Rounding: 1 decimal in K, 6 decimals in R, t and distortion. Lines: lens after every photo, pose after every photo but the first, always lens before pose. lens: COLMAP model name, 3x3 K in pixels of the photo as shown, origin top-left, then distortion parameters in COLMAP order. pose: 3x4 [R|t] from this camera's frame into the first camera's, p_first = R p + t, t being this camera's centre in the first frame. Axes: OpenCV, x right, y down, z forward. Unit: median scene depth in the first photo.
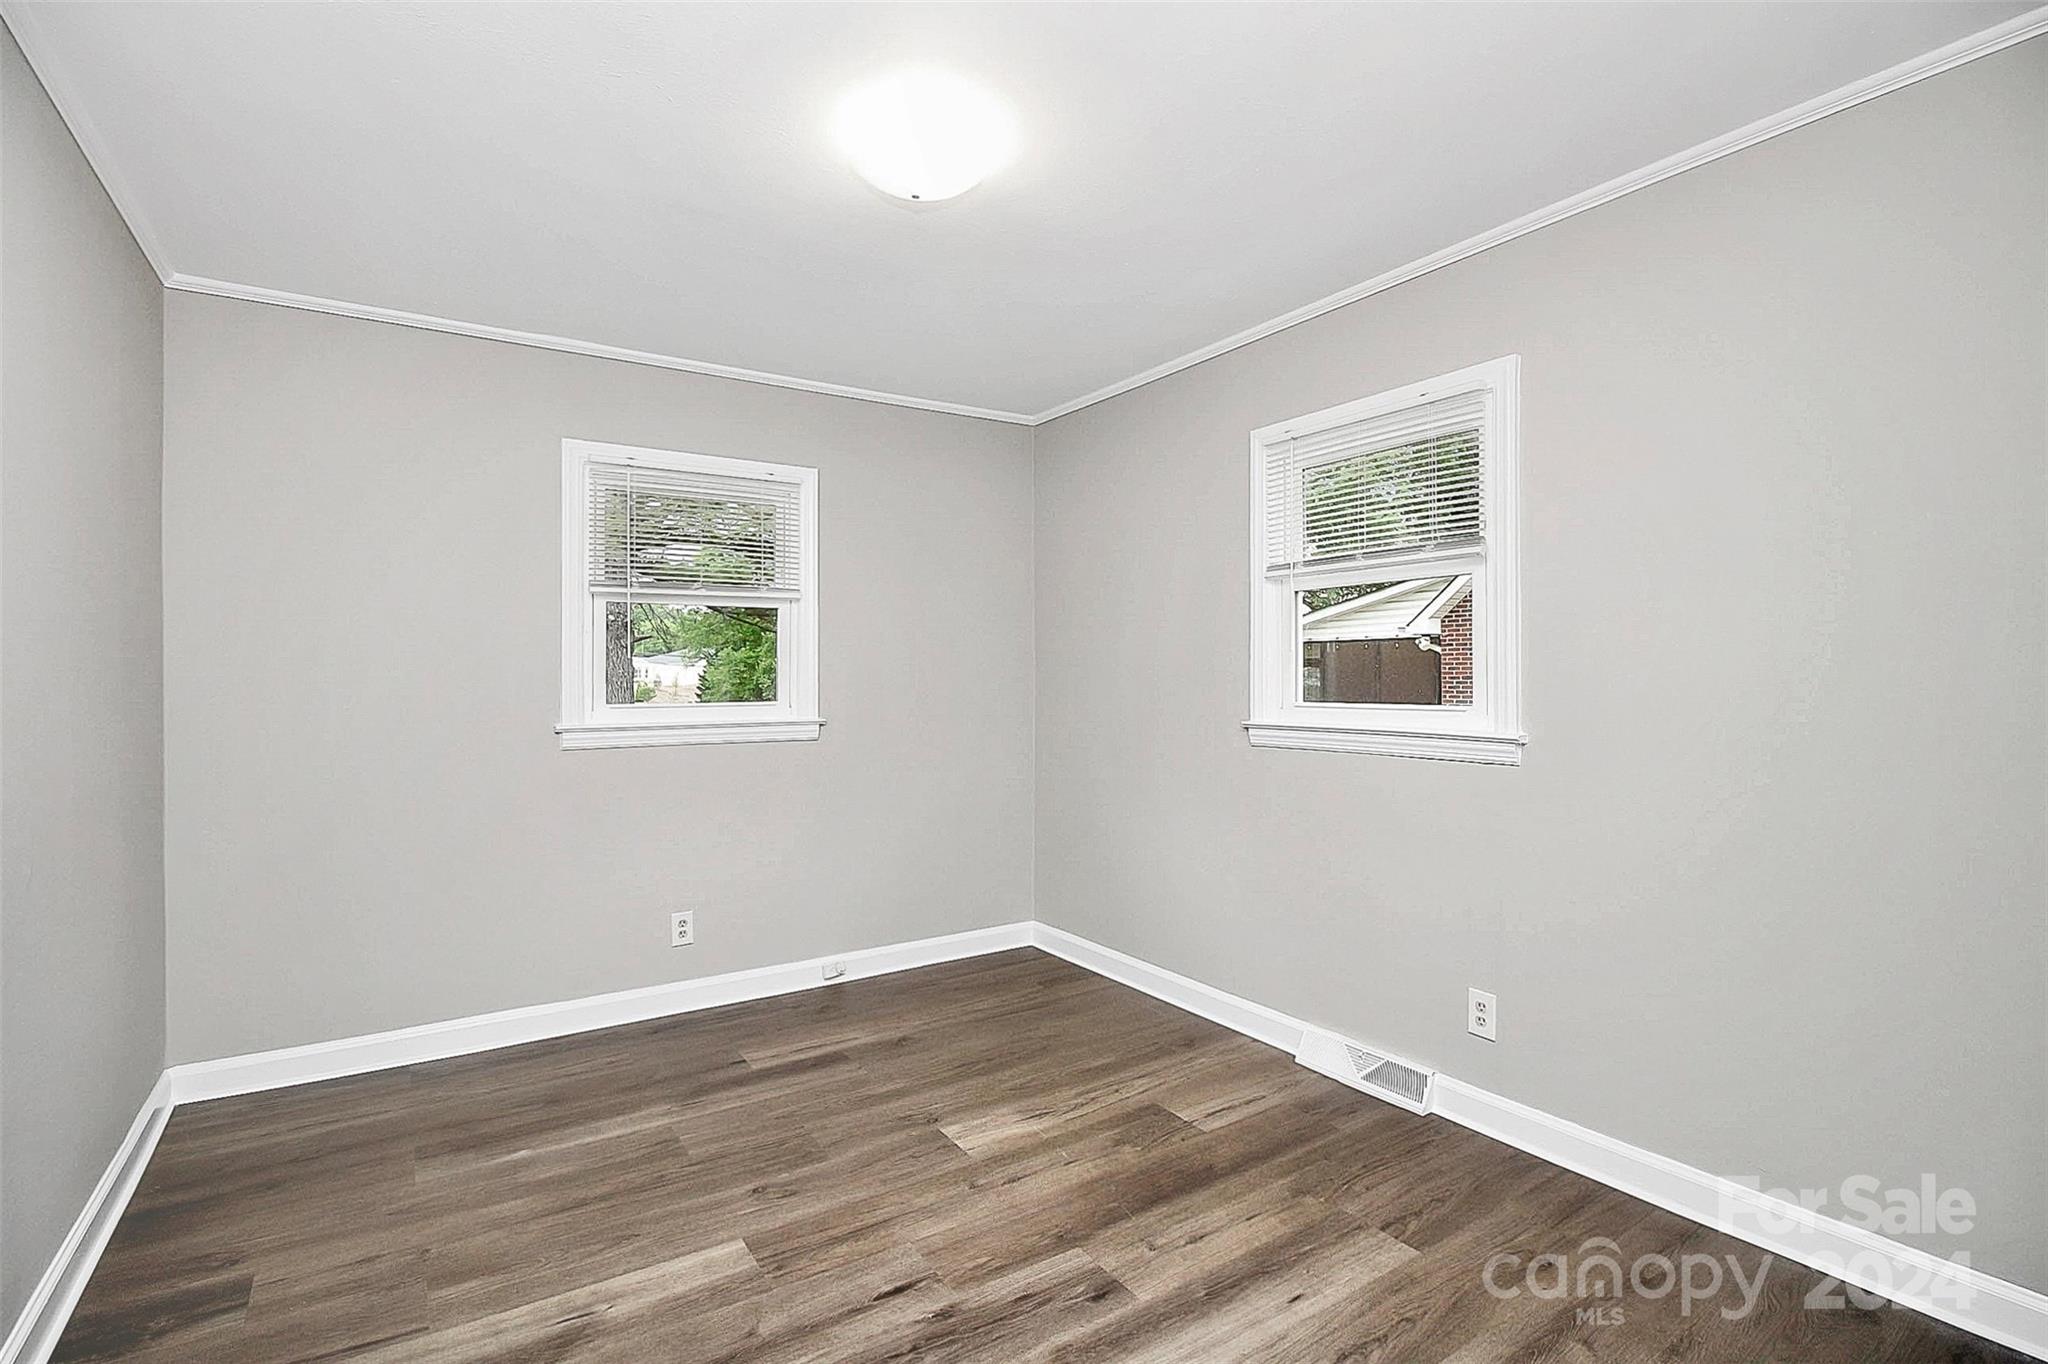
lens RADIAL K [[965.7, 0, 1021.3], [0, 965.7, 669.5], [0, 0, 1]] dist [-0.003542, -0.000907]
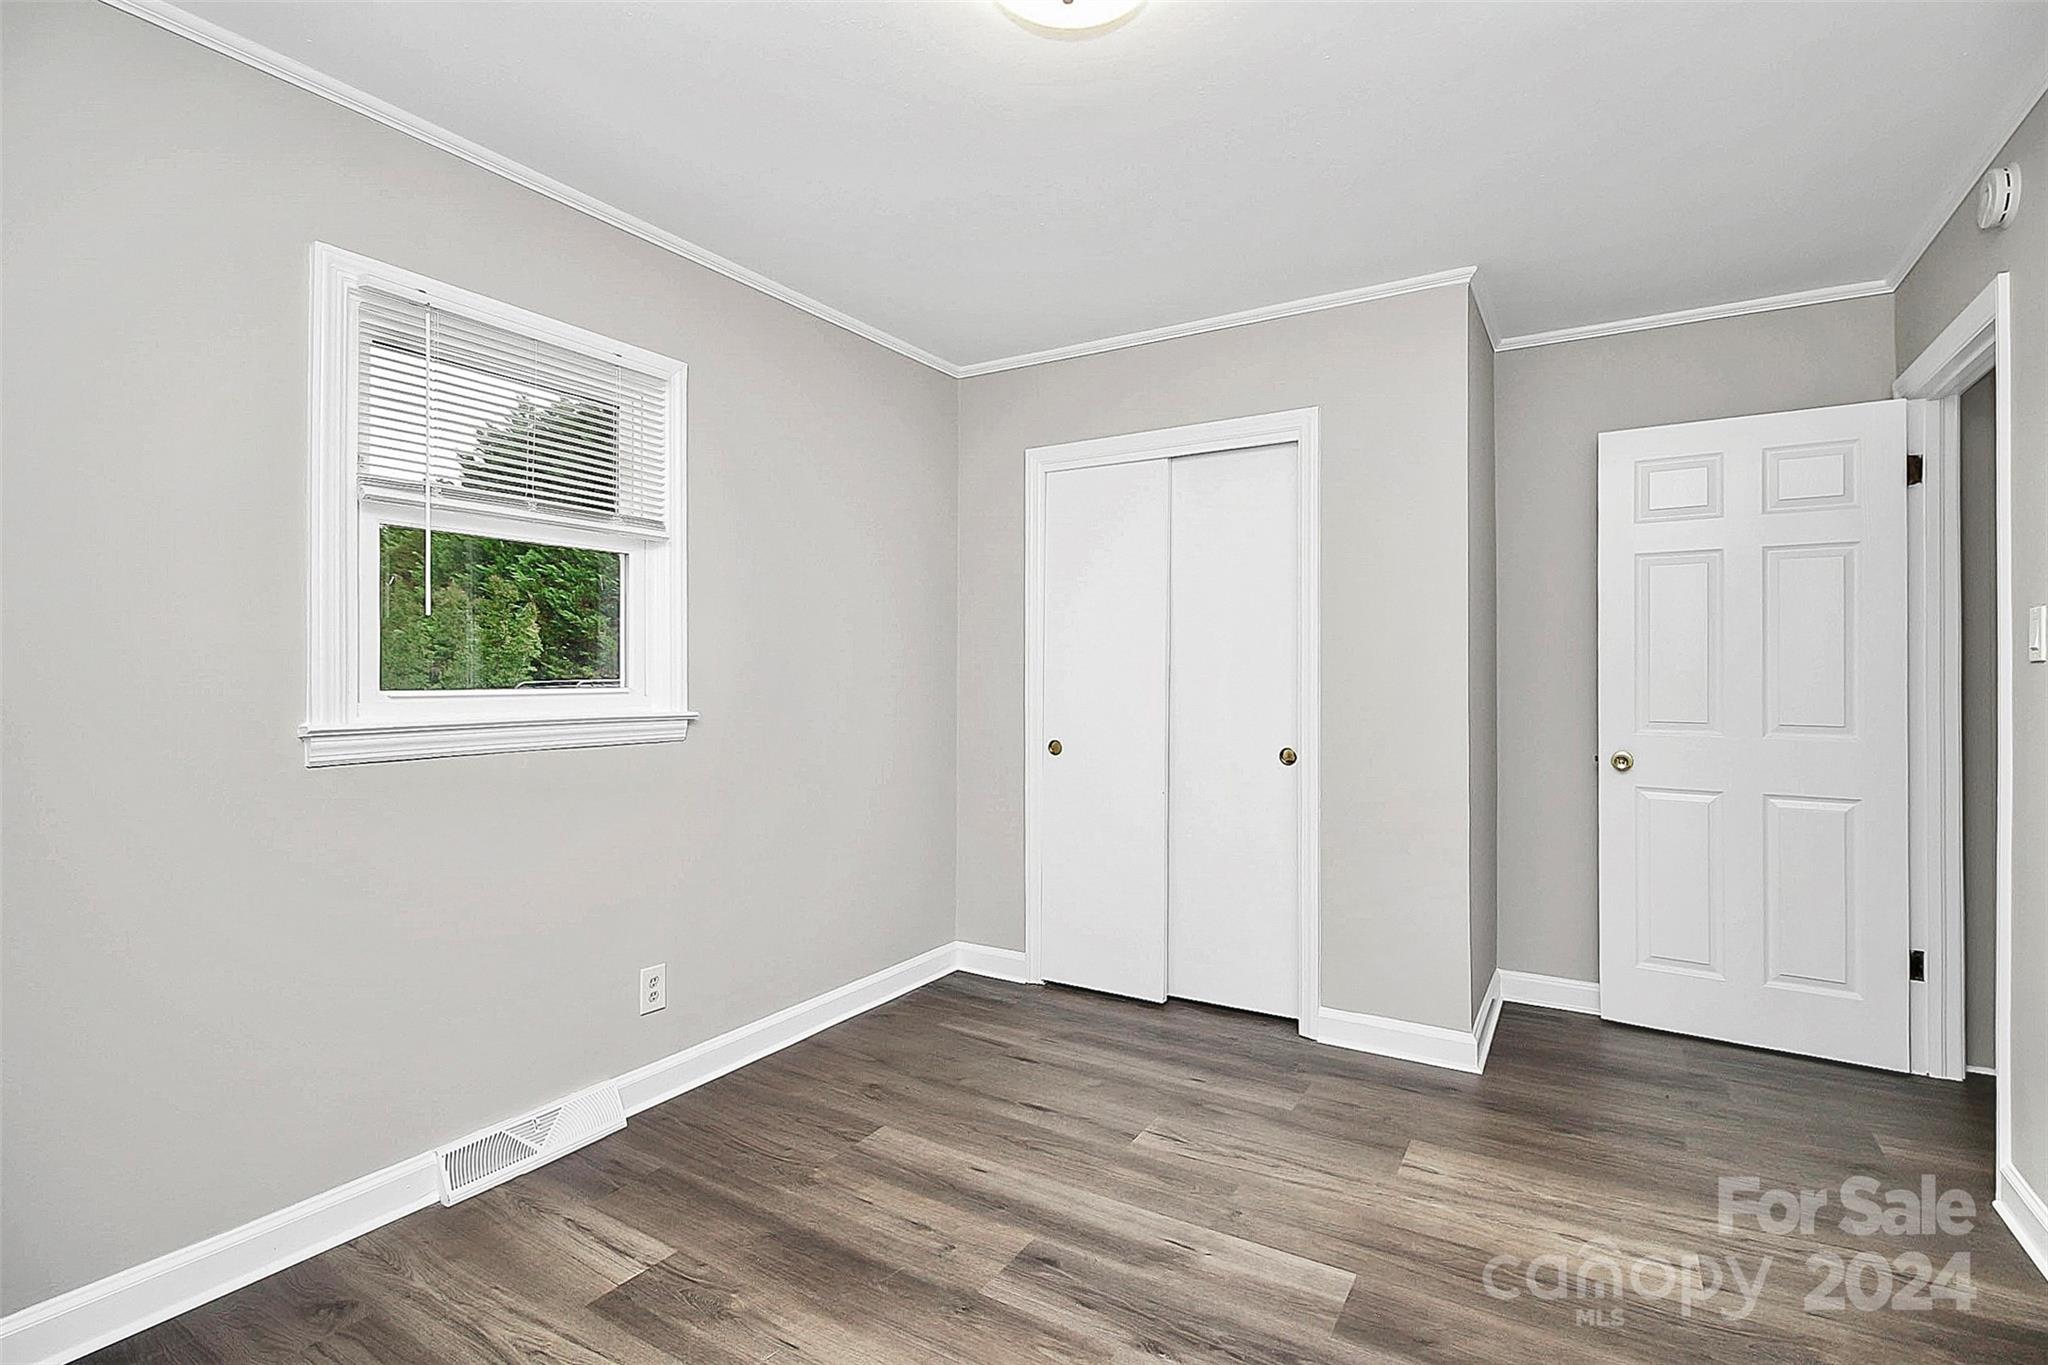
lens RADIAL K [[965.7, 0, 1021.3], [0, 965.7, 670.0], [0, 0, 1]] dist [-0.003542, -0.000907]
pose [[-0.423557, 0.005771, 0.905851, -0.720437], [-0.002219, 0.999970, -0.007409, 0.030876], [-0.905867, -0.005149, -0.423532, 1.264631]]
